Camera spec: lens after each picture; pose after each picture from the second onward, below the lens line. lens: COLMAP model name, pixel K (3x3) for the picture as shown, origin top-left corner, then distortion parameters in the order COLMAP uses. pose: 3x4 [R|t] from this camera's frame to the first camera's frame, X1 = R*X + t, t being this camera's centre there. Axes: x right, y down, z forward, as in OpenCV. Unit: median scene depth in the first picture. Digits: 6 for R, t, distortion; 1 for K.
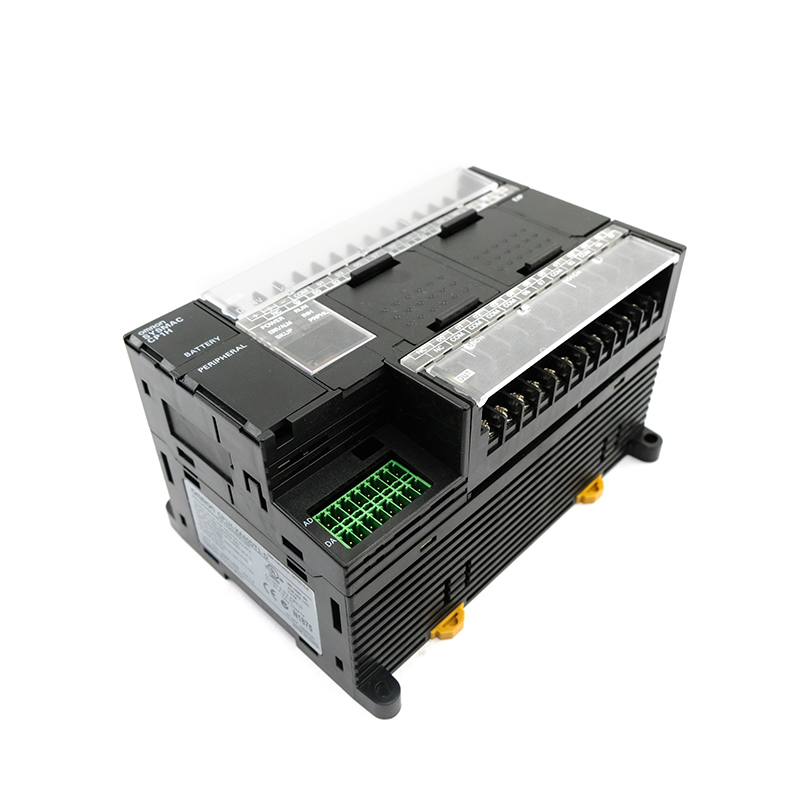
lens RADIAL K [[796.7, 0, 398.3], [0, 796.7, 407.3], [0, 0, 1]] dist [-0.025438, 0.000000]
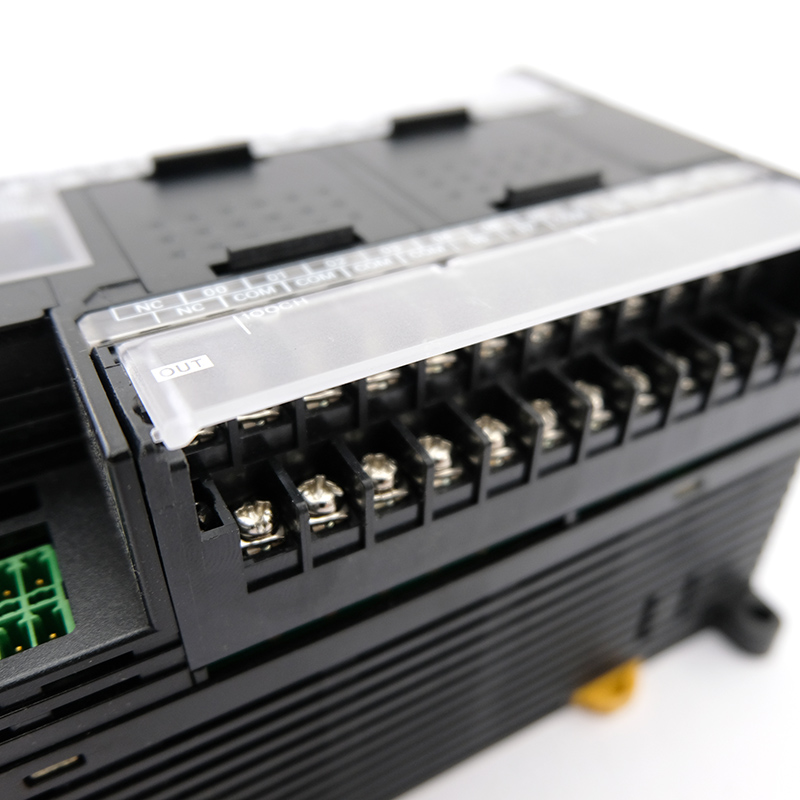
lens RADIAL K [[796.7, 0, 394.4], [0, 796.7, 398.7], [0, 0, 1]] dist [-0.025438, 0.000000]
pose [[0.954890, 0.193655, -0.225127, 0.232954], [-0.208816, 0.976902, -0.045373, -0.028567], [0.211141, 0.090336, 0.973272, 0.571726]]
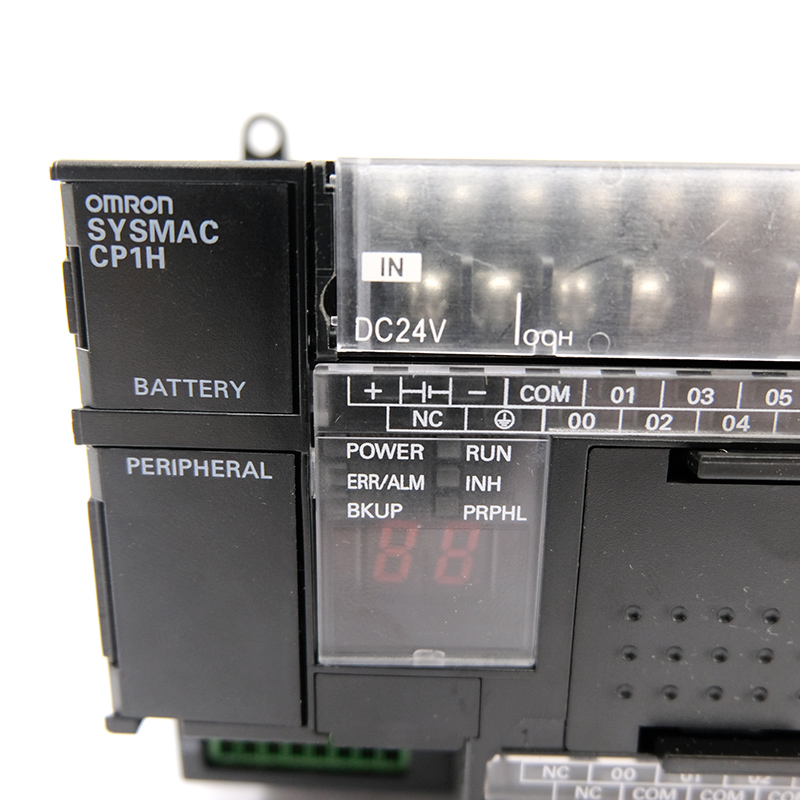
lens RADIAL K [[796.7, 0, 399.1], [0, 796.7, 402.6], [0, 0, 1]] dist [-0.025438, 0.000000]
pose [[0.687807, 0.700191, 0.191453, -0.226185], [-0.459223, 0.215459, 0.861796, -0.401878], [0.562171, -0.680668, 0.469738, 0.810077]]
